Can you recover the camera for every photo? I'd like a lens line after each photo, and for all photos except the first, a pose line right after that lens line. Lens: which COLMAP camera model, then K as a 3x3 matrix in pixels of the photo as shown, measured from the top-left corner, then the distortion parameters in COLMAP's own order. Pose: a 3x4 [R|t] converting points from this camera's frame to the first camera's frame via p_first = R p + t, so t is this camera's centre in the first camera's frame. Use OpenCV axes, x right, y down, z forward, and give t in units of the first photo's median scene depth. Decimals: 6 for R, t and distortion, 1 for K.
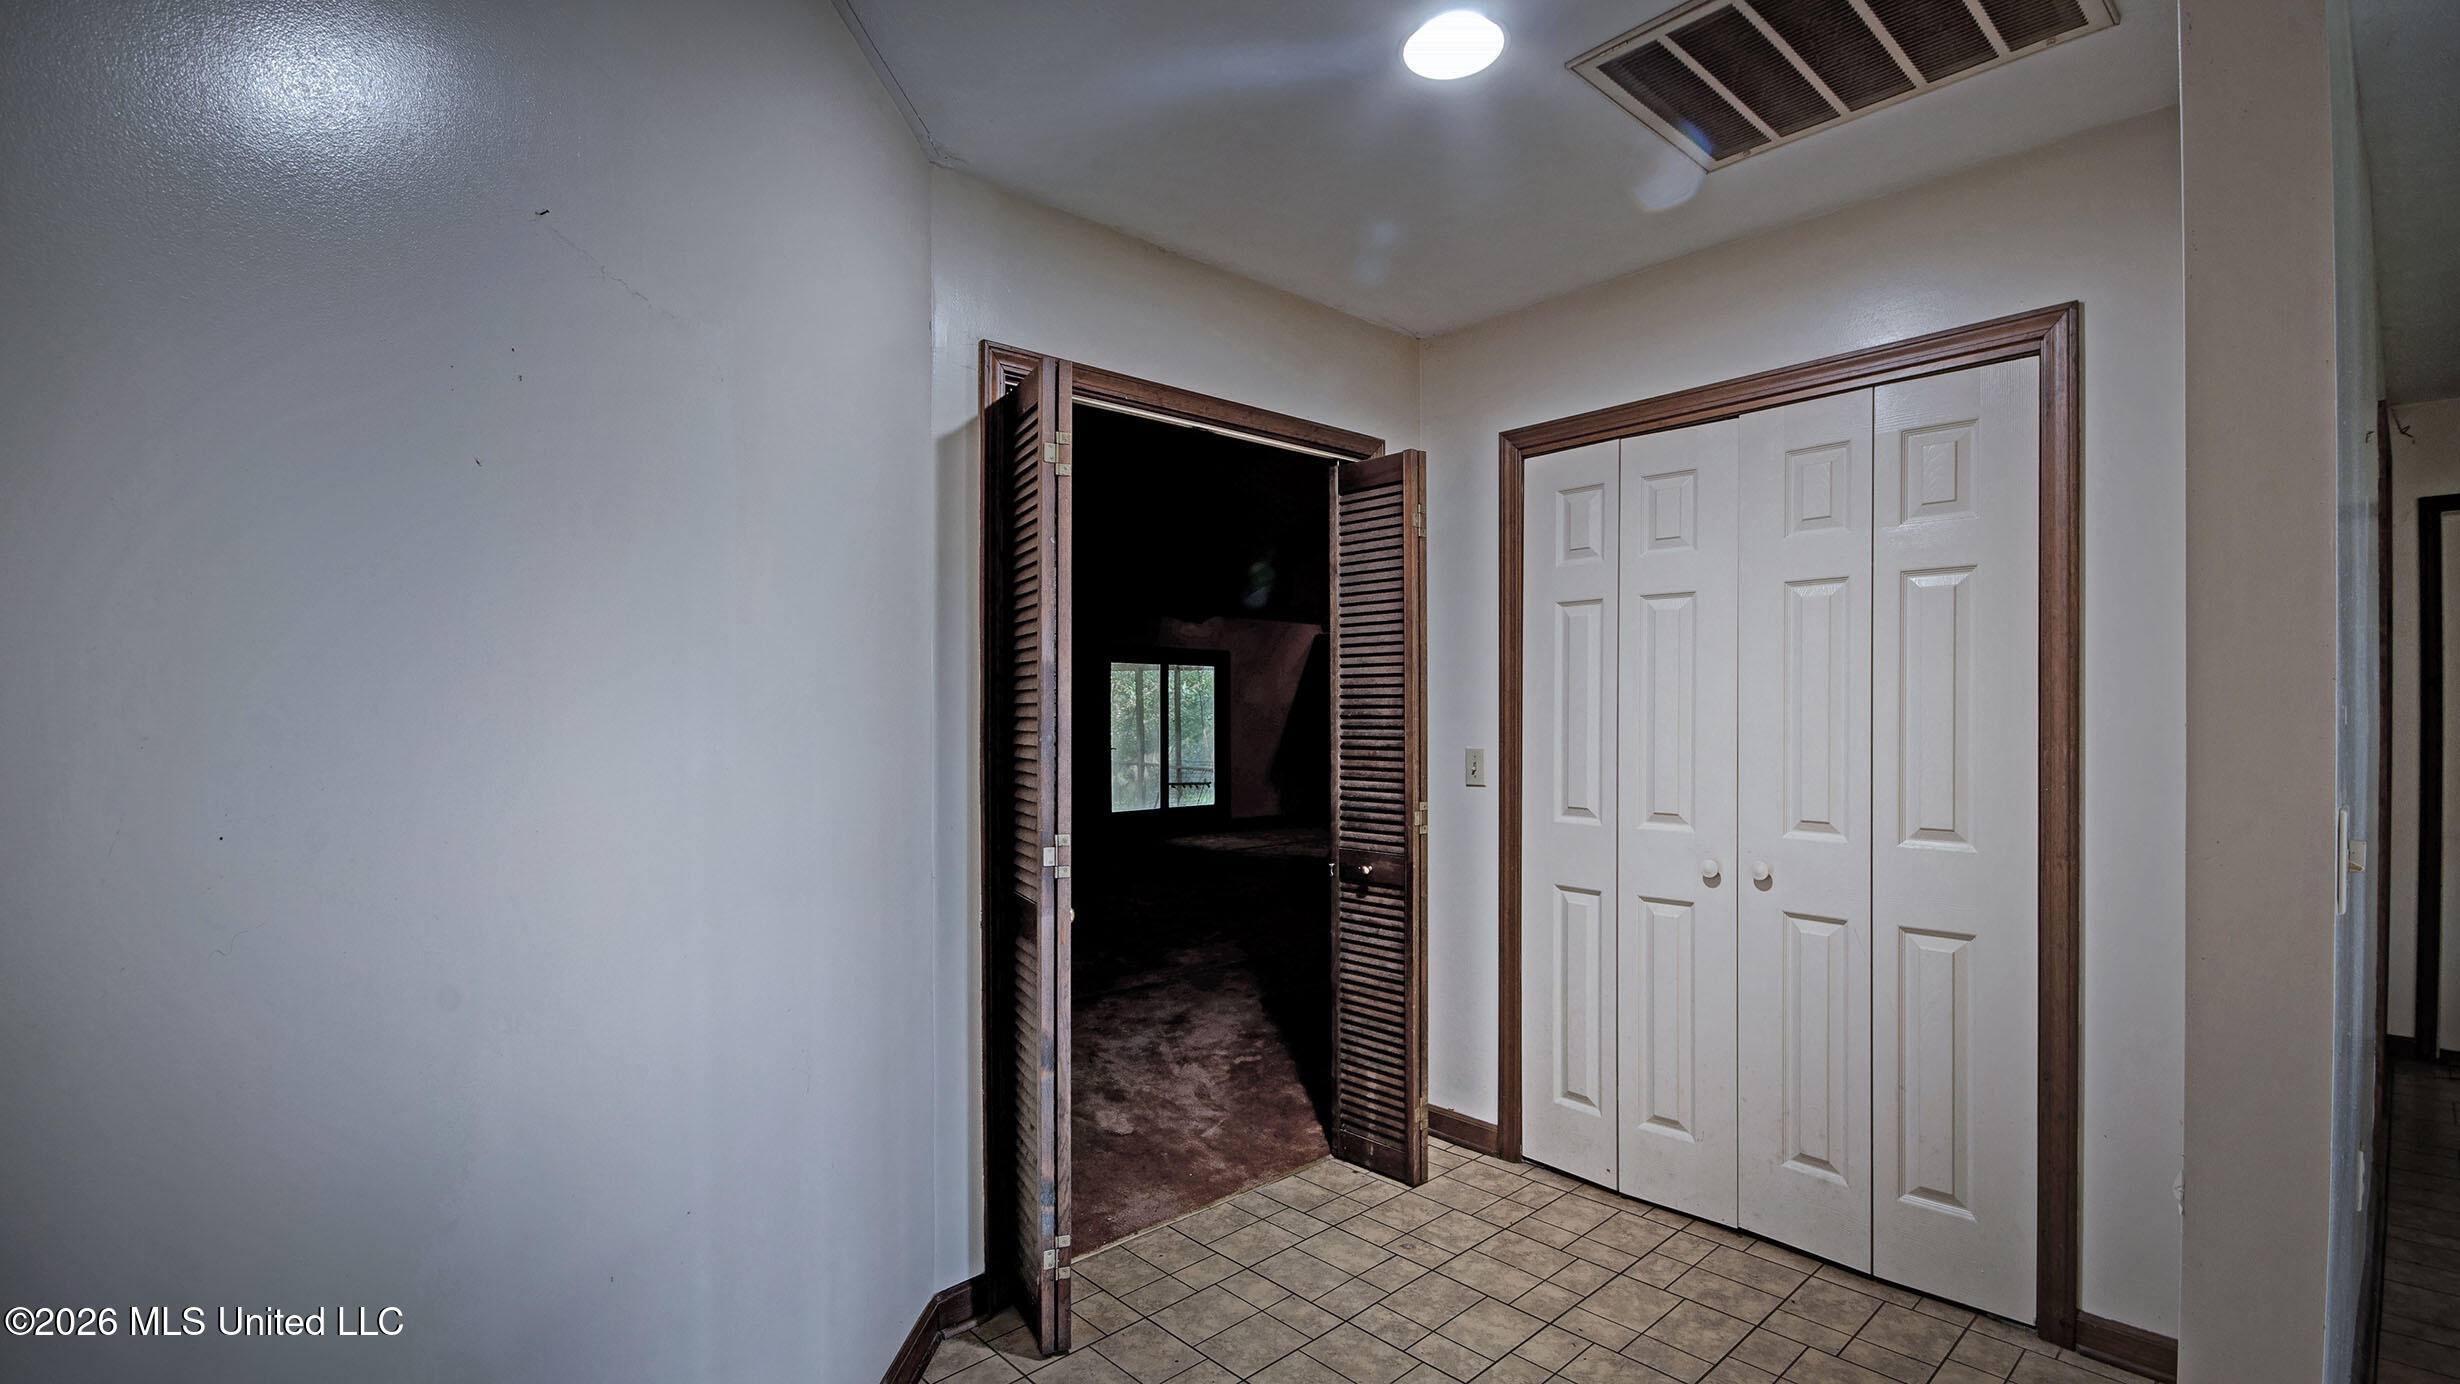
lens RADIAL K [[1083.4, 0, 1223.0], [0, 1083.4, 704.7], [0, 0, 1]] dist [-0.014317, 0.000096]
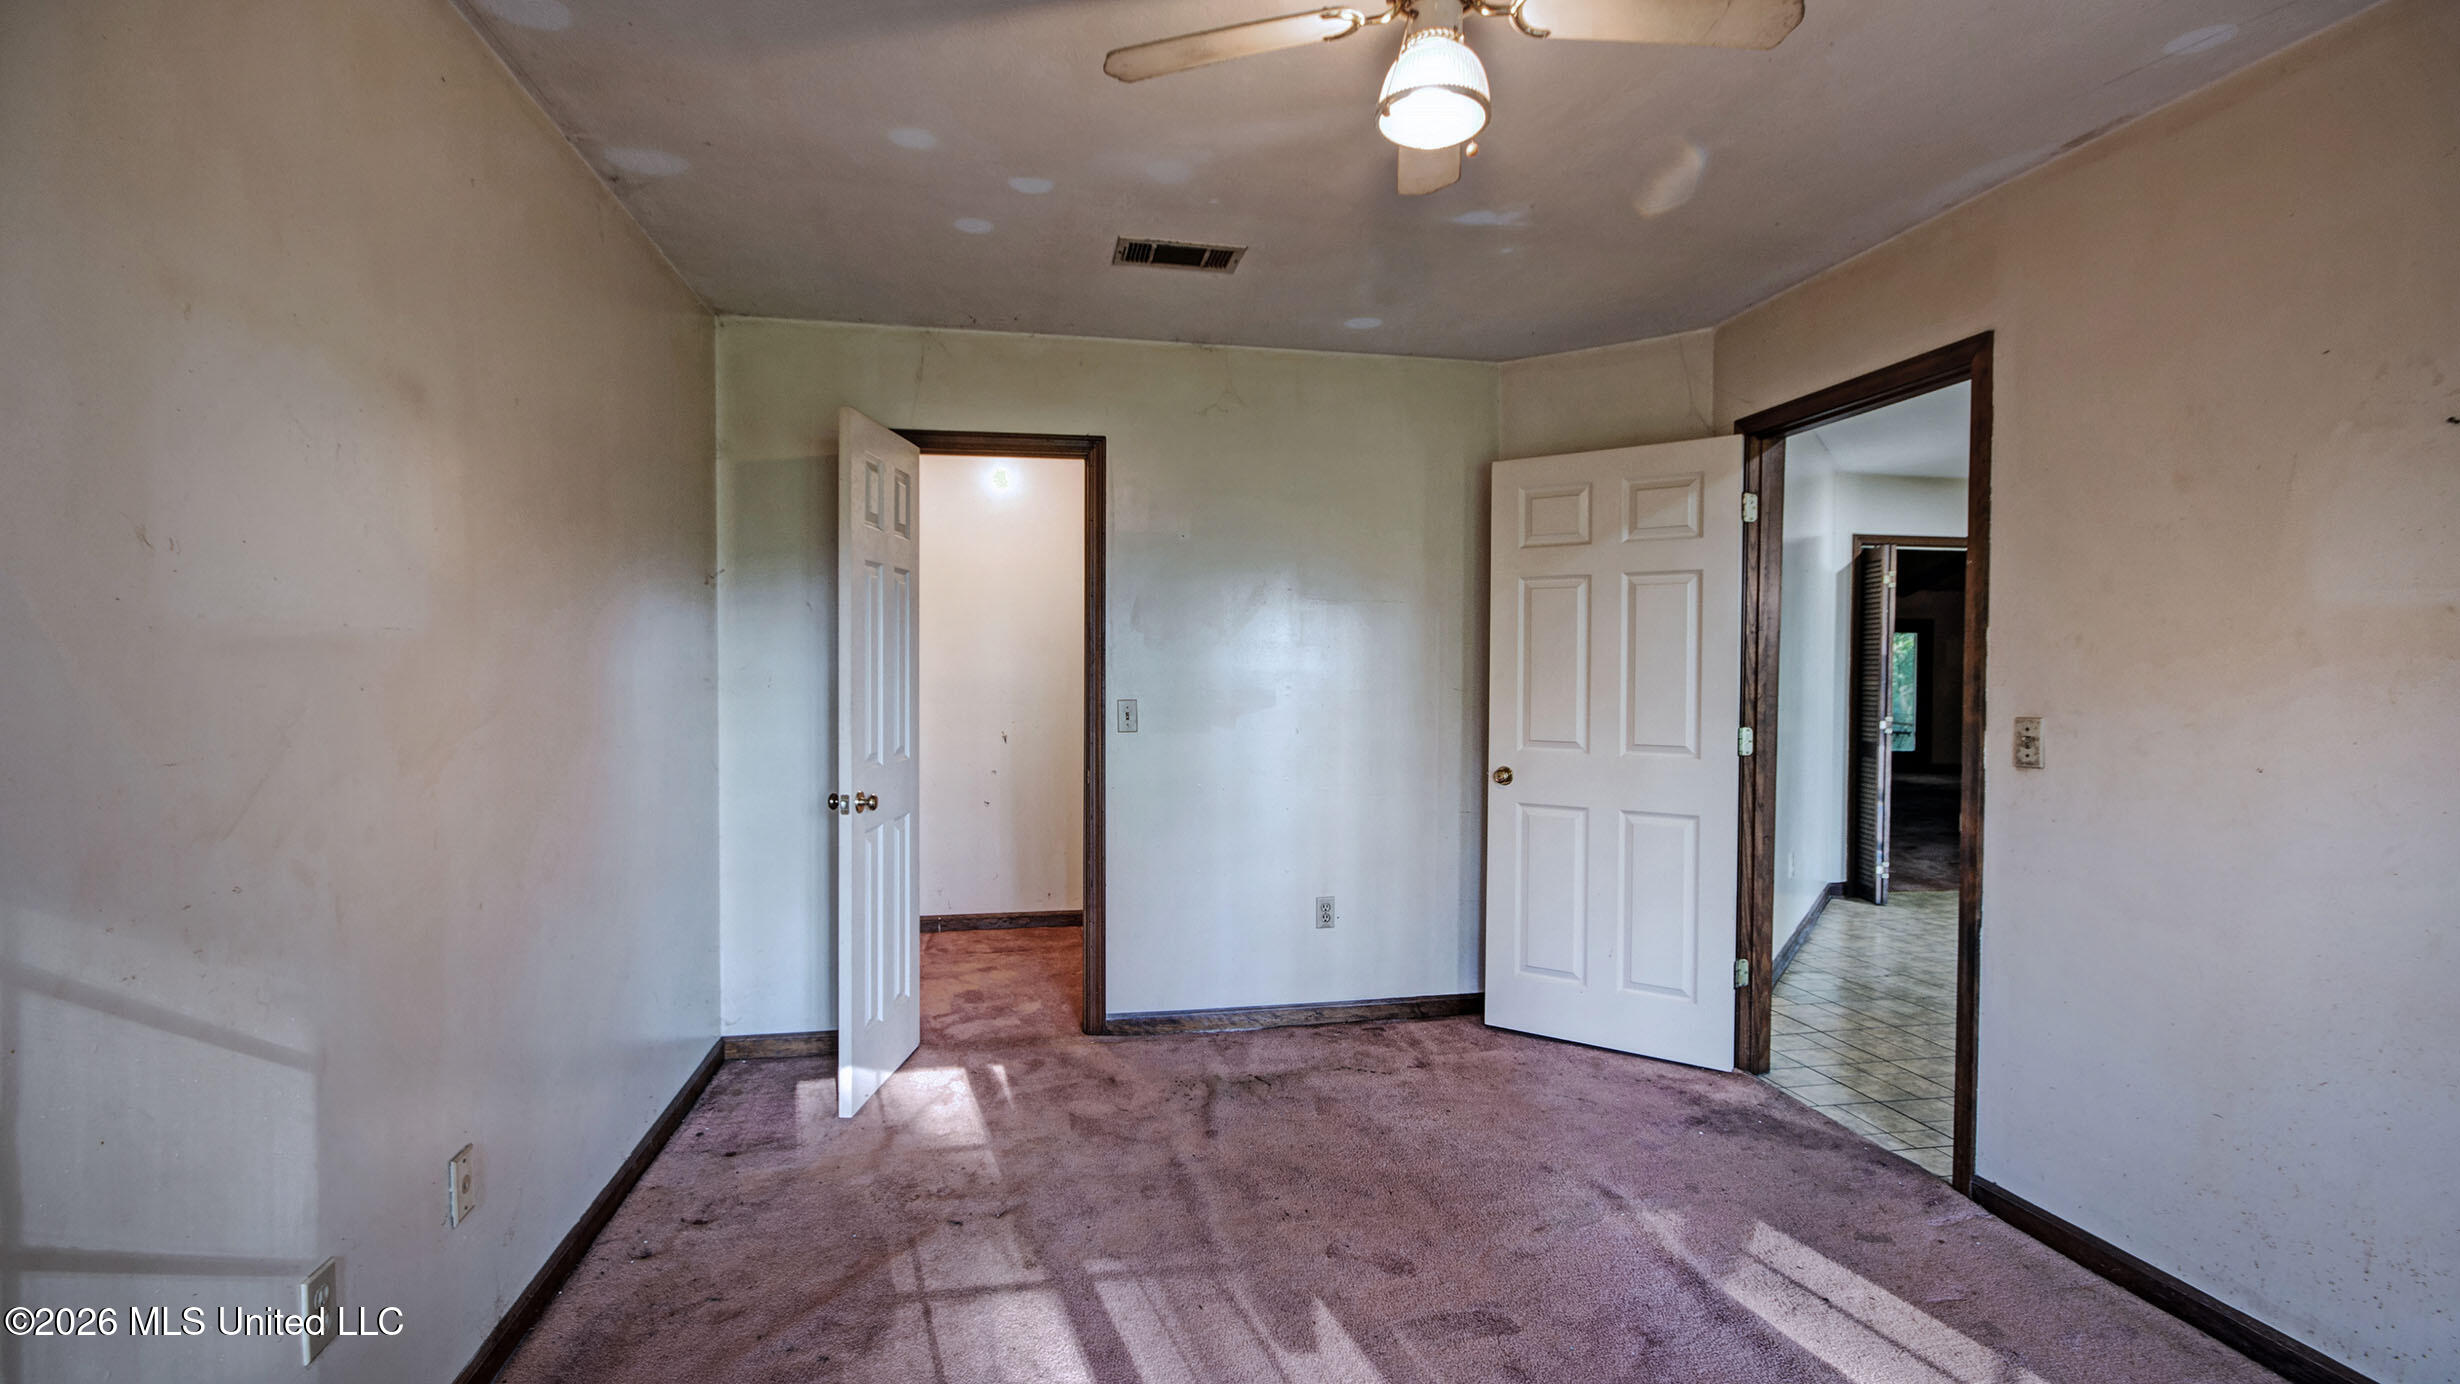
lens RADIAL K [[1083.4, 0, 1222.1], [0, 1083.4, 700.0], [0, 0, 1]] dist [-0.014317, 0.000096]
pose [[0.845496, 0.016482, -0.533727, -0.116816], [0.001164, 0.999464, 0.032708, -0.015559], [0.533980, -0.028276, 0.845024, -2.150729]]
